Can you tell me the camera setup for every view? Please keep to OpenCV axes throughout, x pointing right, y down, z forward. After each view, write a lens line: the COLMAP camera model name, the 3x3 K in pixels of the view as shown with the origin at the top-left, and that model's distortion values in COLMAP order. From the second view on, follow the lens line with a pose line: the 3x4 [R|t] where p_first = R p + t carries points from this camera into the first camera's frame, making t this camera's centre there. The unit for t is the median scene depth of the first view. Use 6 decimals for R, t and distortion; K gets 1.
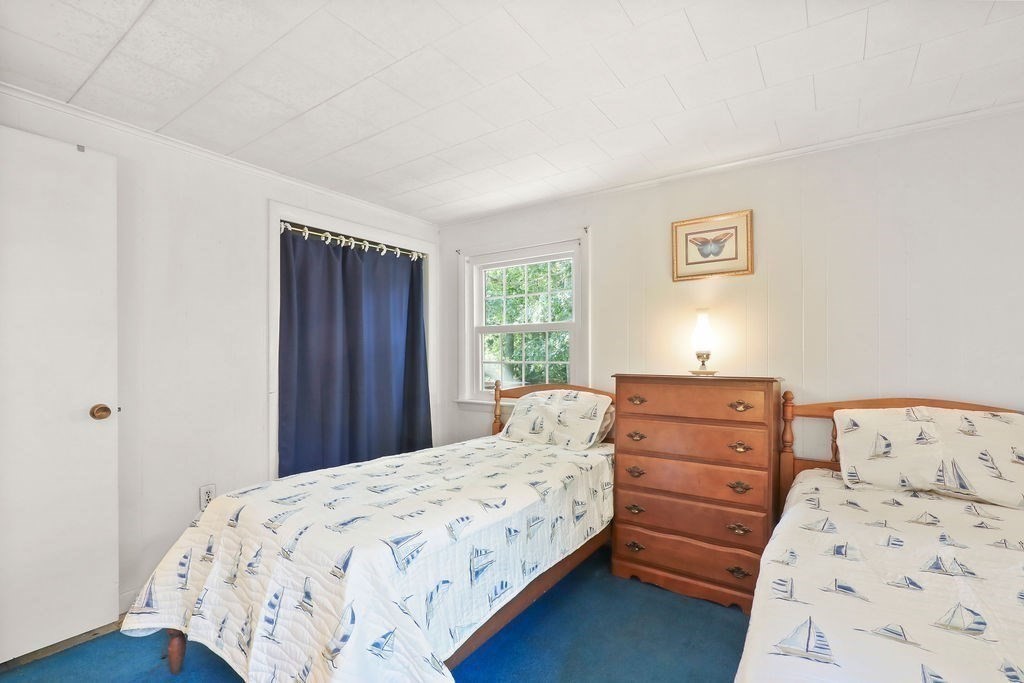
lens RADIAL K [[472.3, 0, 506.0], [0, 472.3, 347.6], [0, 0, 1]] dist [0.001188, 0.000110]
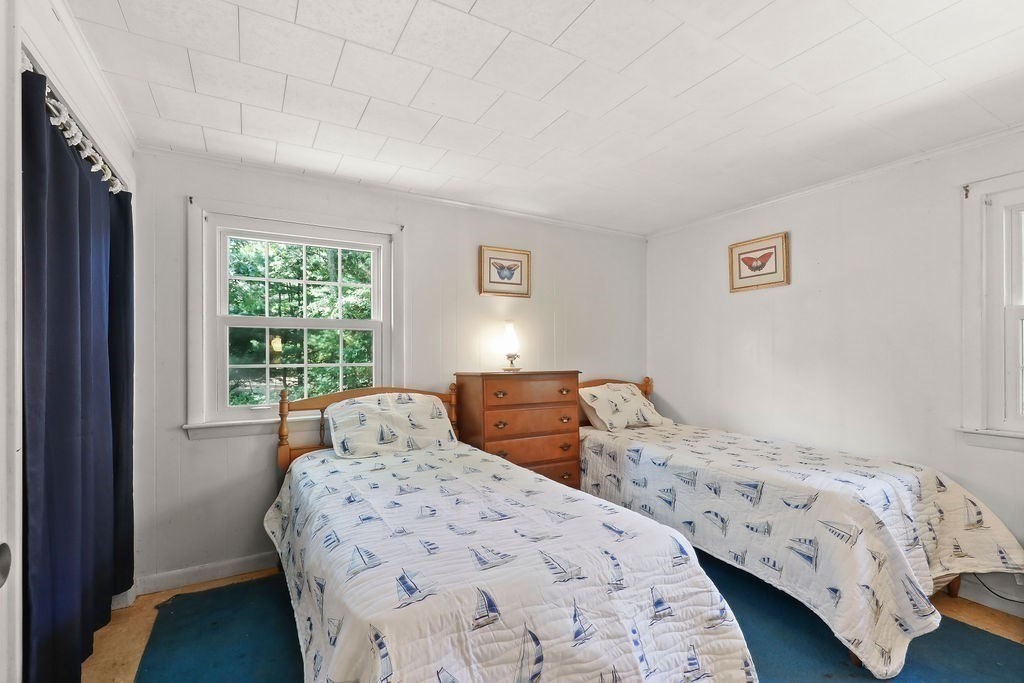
lens RADIAL K [[467.5, 0, 525.7], [0, 467.5, 351.6], [0, 0, 1]] dist [-0.001572, 0.000097]
pose [[0.402781, 0.002538, 0.915293, -0.716122], [-0.016127, 0.999861, 0.004324, -0.002097], [-0.915154, -0.016502, 0.402766, 0.432852]]
